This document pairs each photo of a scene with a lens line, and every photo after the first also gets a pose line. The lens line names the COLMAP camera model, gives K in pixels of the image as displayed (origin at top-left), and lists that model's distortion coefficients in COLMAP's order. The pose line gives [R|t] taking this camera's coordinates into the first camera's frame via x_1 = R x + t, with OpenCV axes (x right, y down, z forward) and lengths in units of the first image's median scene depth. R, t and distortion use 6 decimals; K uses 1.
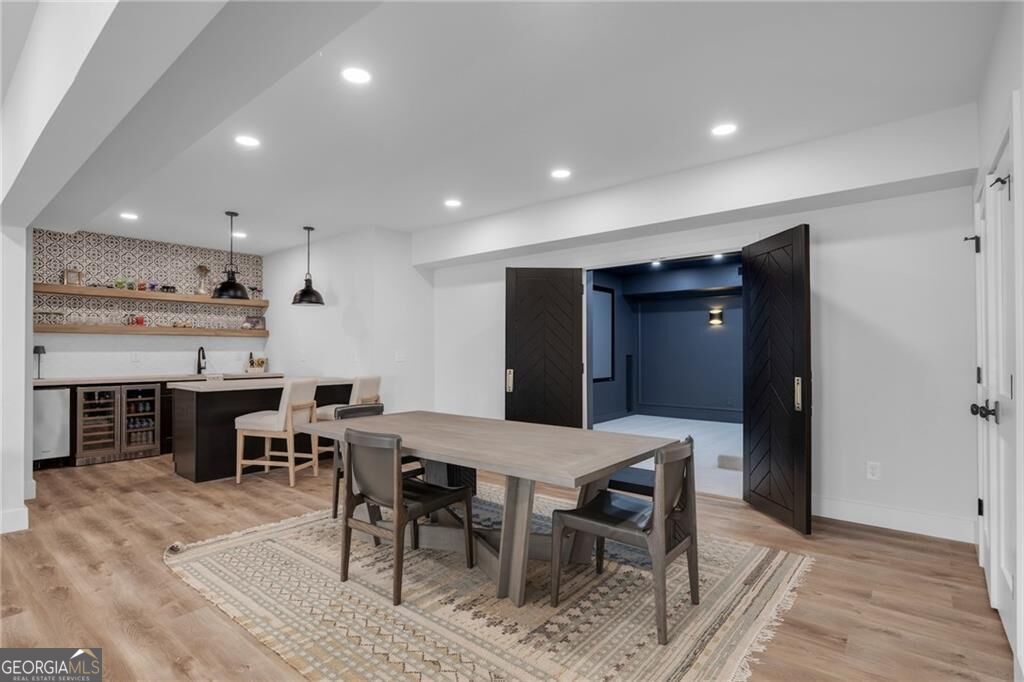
lens RADIAL K [[503.9, 0, 520.5], [0, 503.9, 350.3], [0, 0, 1]] dist [-0.005546, -0.002025]
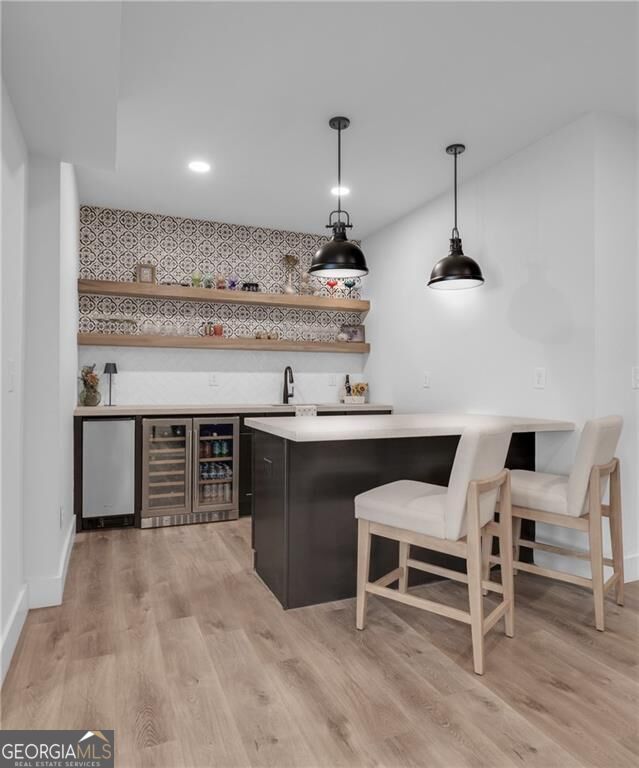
lens RADIAL K [[502.3, 0, 319.2], [0, 502.3, 382.3], [0, 0, 1]] dist [-0.000517, -0.001370]
pose [[0.883290, 0.003530, -0.468814, -0.292917], [-0.004022, 0.999992, -0.000047, 0.018336], [0.468810, 0.001927, 0.883297, 0.436558]]
